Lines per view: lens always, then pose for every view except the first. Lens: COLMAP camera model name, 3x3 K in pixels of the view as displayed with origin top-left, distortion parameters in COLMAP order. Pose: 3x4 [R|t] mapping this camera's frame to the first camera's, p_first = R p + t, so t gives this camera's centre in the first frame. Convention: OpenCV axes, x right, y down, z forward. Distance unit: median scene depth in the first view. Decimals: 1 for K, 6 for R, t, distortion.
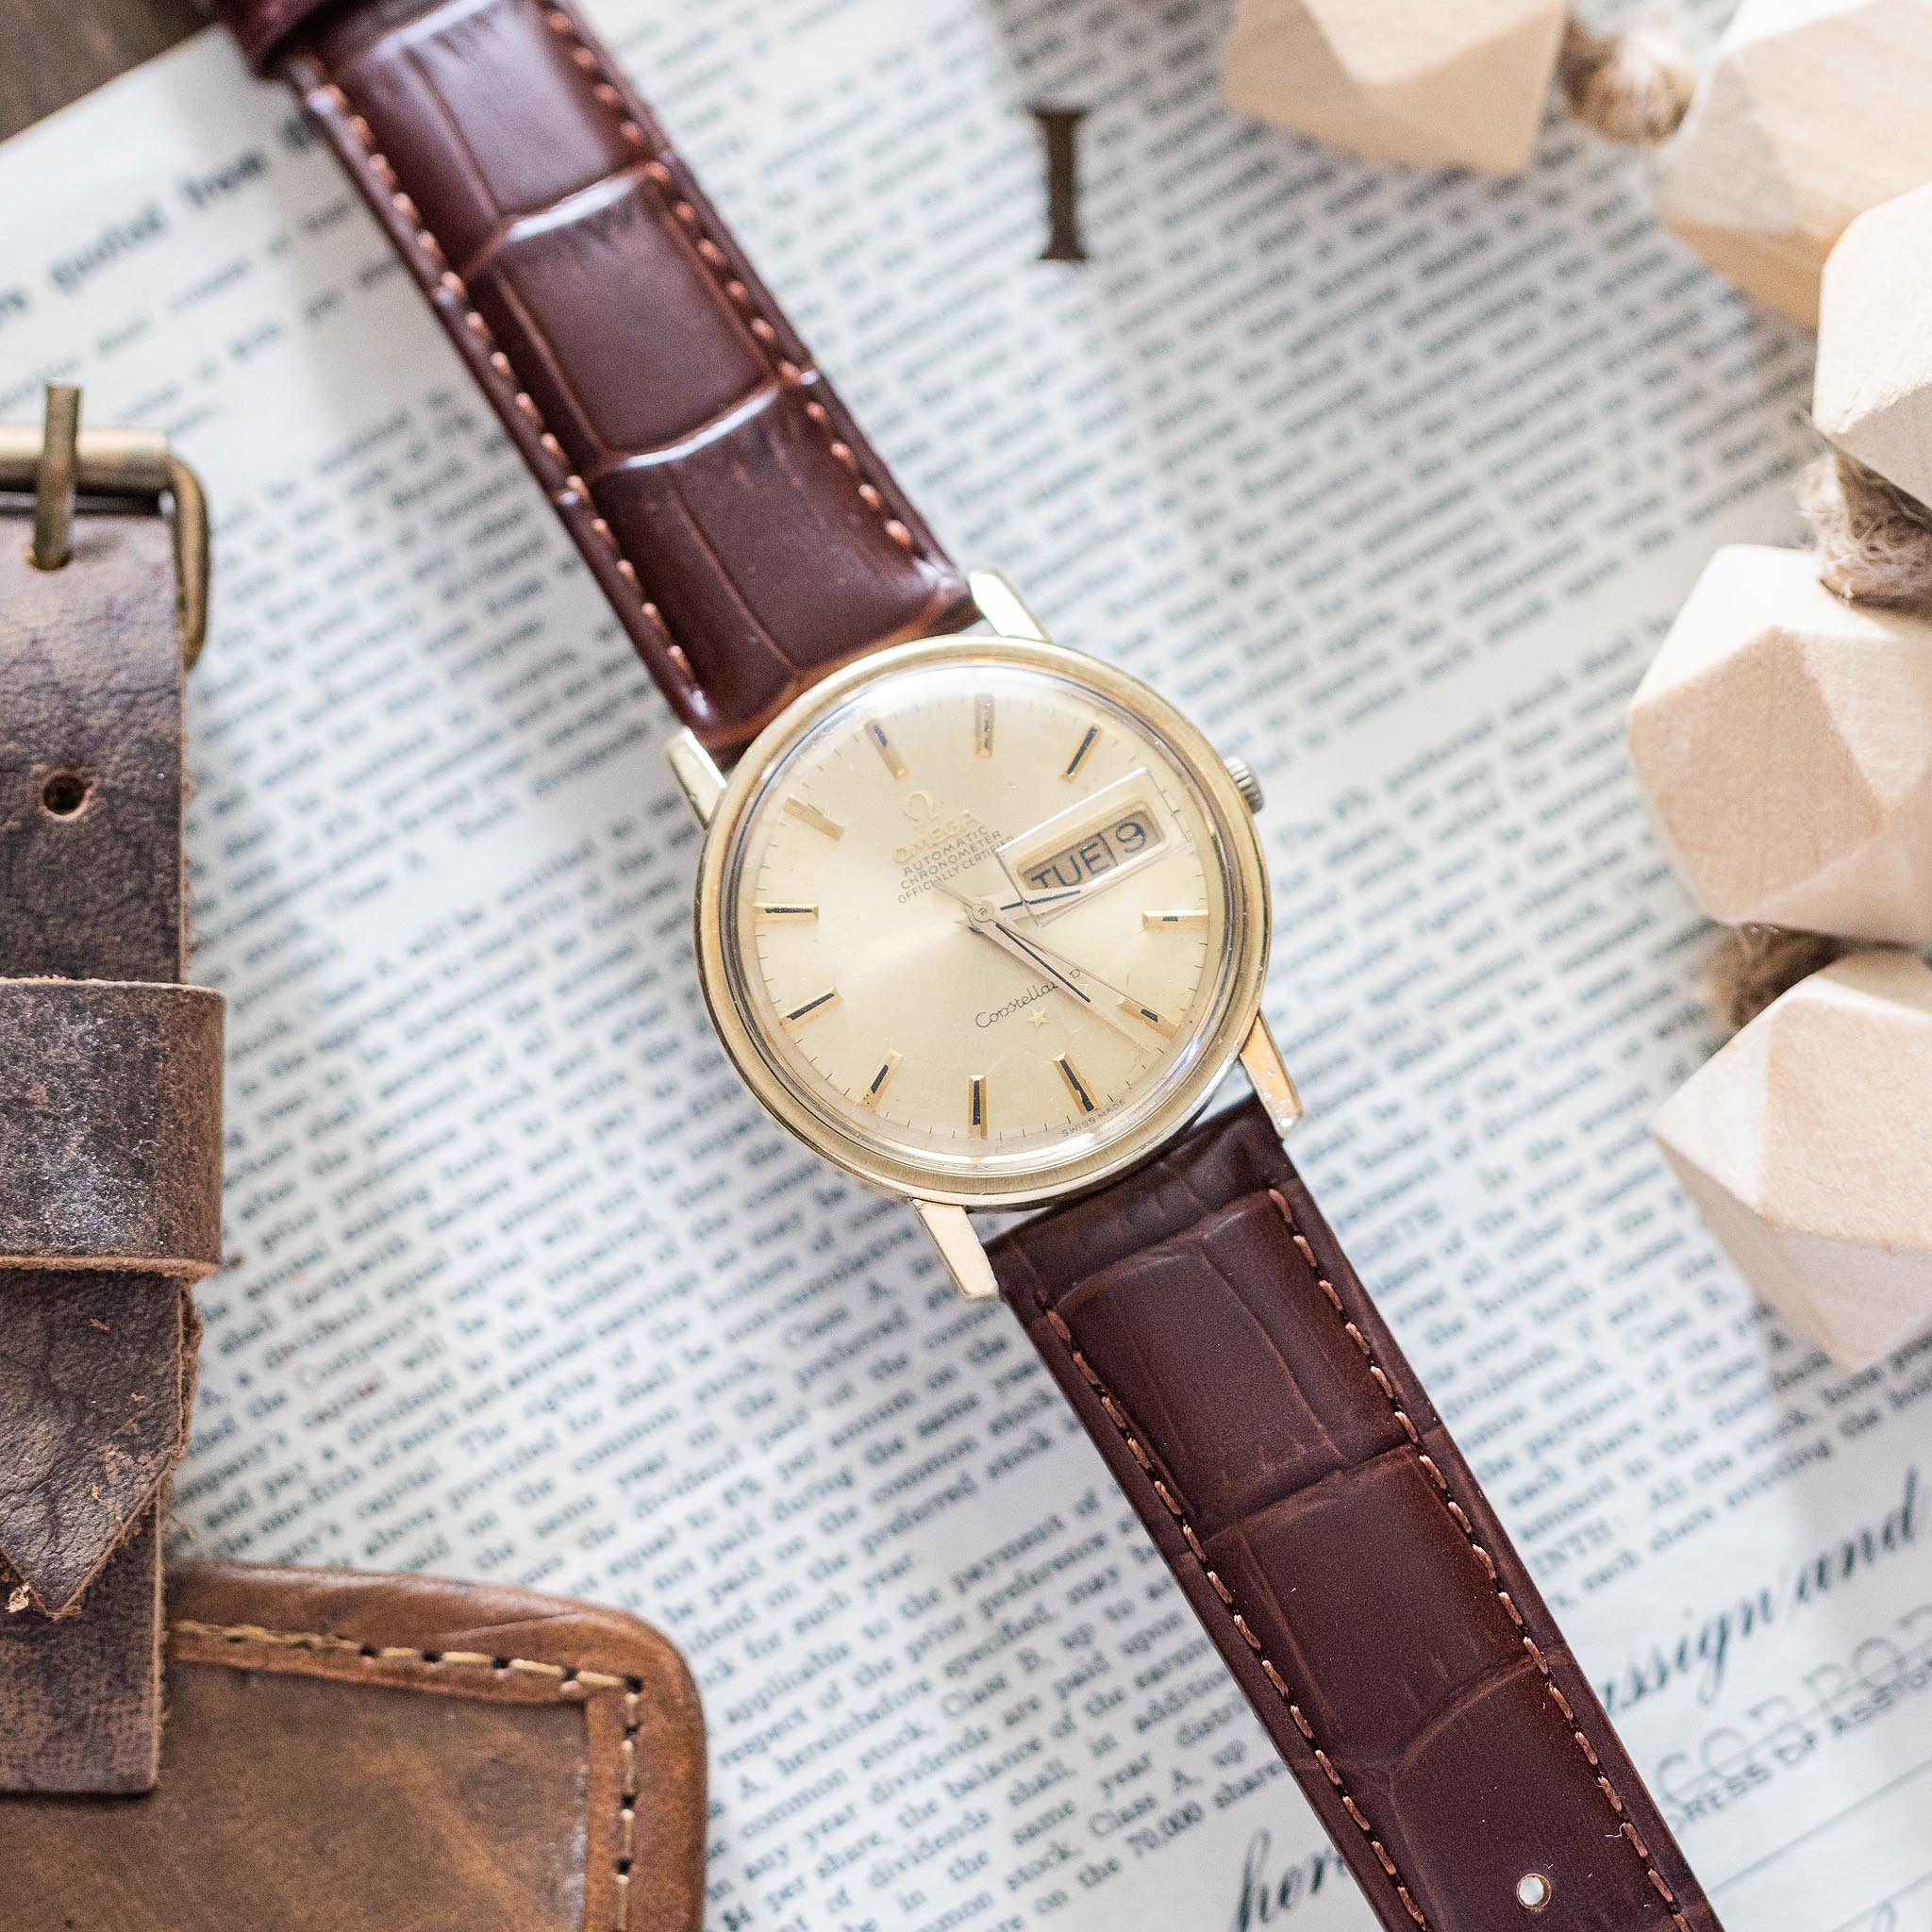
lens RADIAL K [[13203.4, 0, 966.0], [0, 13203.4, 966.0], [0, 0, 1]] dist [0.012165, 3.059682]
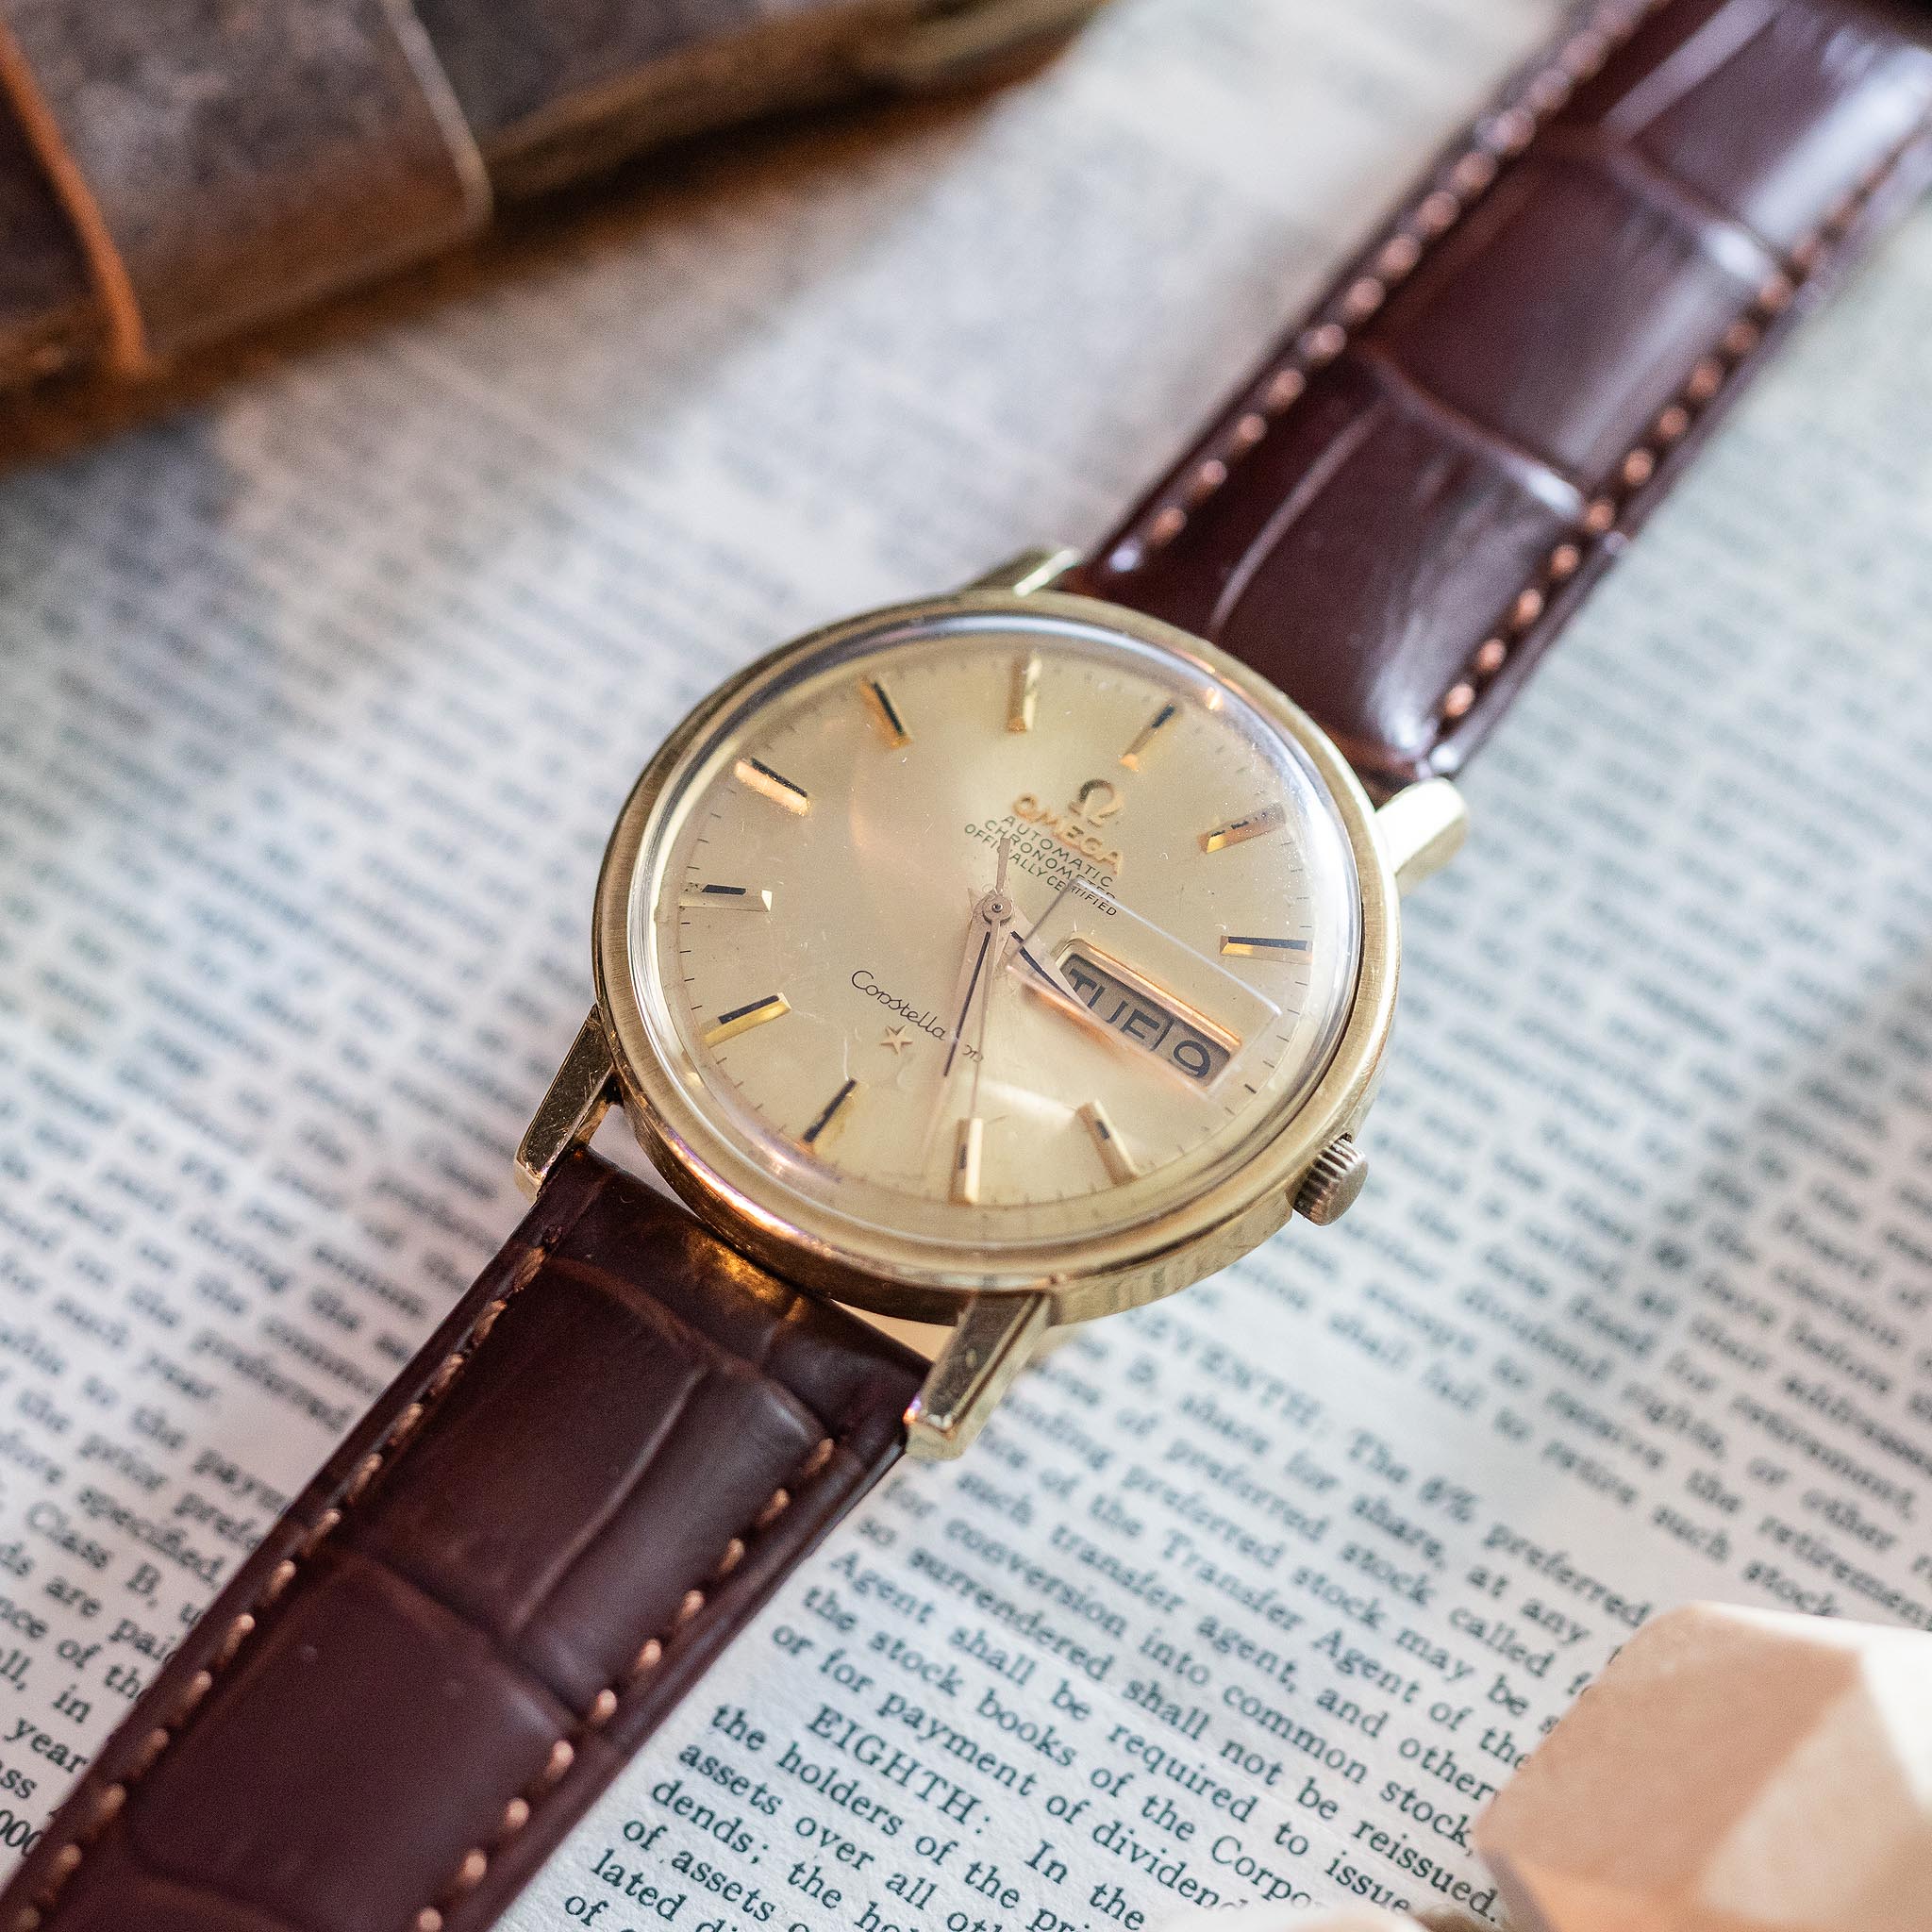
lens RADIAL K [[13203.4, 0, 966.0], [0, 13203.4, 966.0], [0, 0, 1]] dist [0.012165, 3.059682]
pose [[0.422589, 0.781967, -0.458198, 0.323905], [-0.891297, 0.450235, -0.053653, 0.036335], [0.164341, 0.431064, 0.887229, 0.359321]]
